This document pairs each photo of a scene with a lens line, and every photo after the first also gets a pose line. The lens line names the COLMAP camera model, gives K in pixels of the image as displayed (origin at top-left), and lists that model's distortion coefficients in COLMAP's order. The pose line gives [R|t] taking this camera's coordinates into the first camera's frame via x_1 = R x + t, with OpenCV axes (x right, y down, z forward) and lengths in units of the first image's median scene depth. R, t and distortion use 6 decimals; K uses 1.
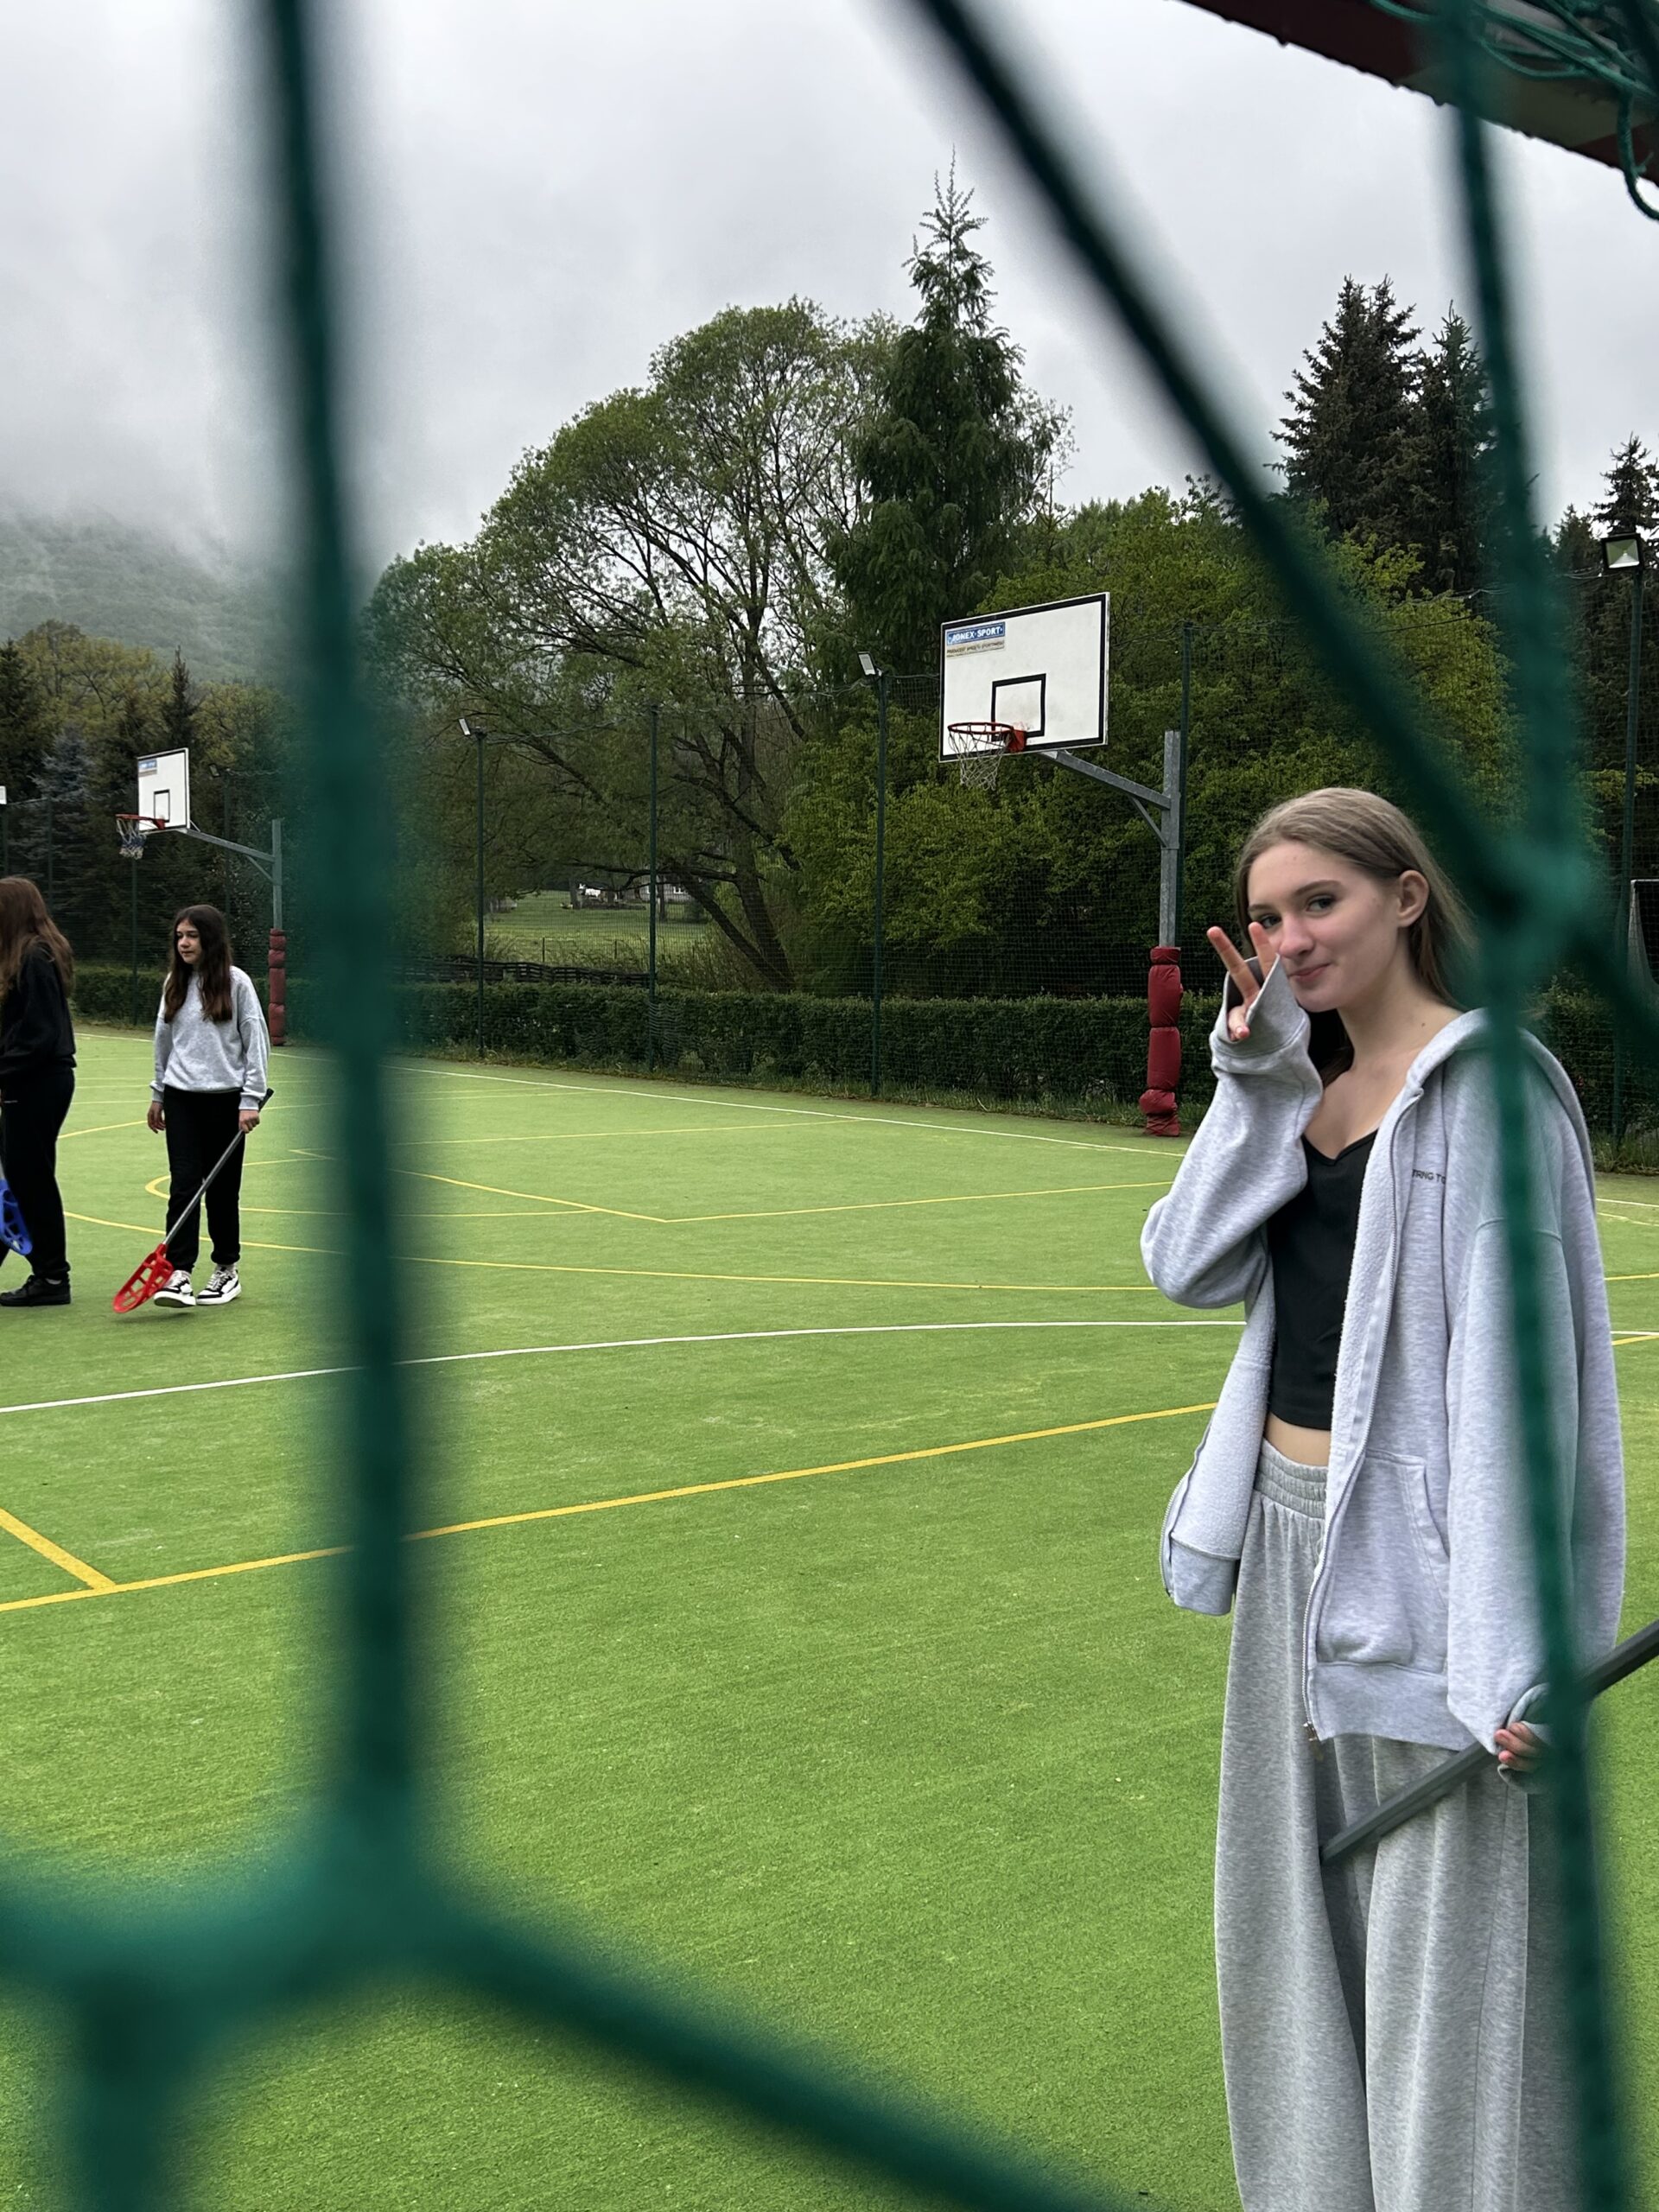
lens RADIAL K [[2232.6, 0, 833.7], [0, 2232.6, 1088.1], [0, 0, 1]] dist [0.061074, 0.000000]
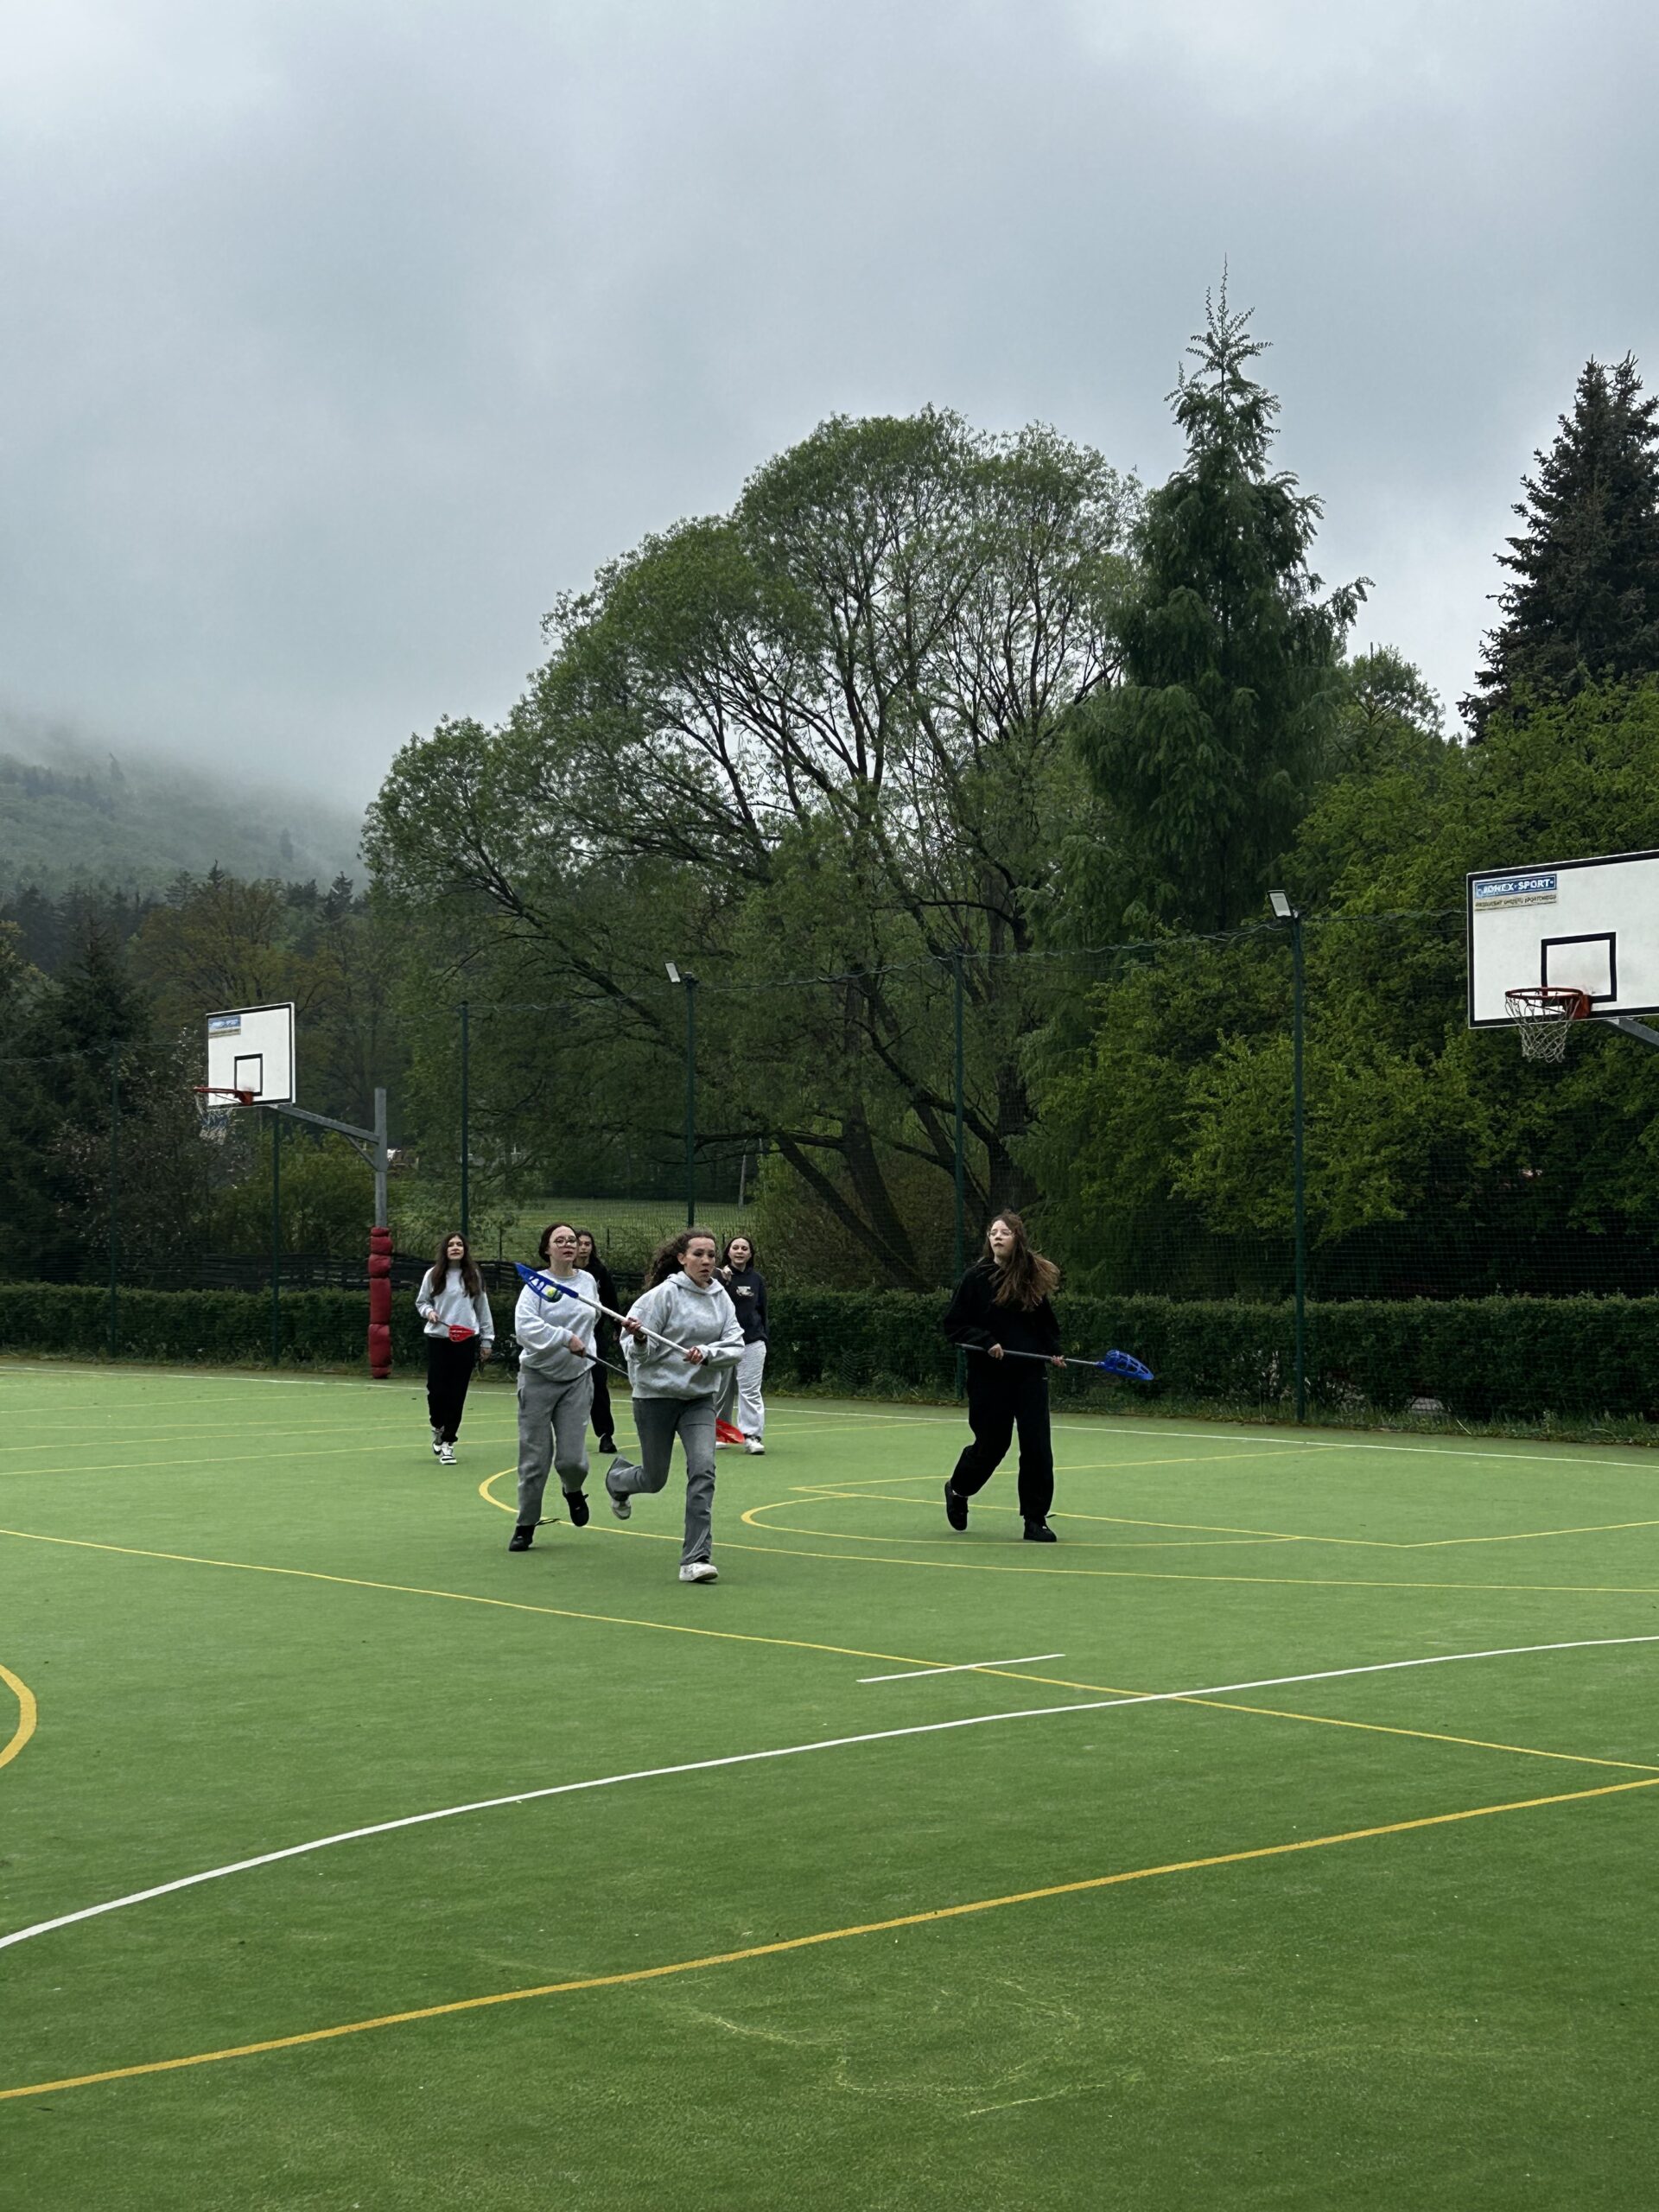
lens RADIAL K [[3285.9, 0, 832.1], [0, 3285.9, 1117.3], [0, 0, 1]] dist [0.105937, 0.000000]
pose [[0.998837, -0.015337, 0.045711, -0.147347], [0.019737, 0.995048, -0.097417, 0.005624], [-0.043990, 0.098206, 0.994193, -0.153204]]
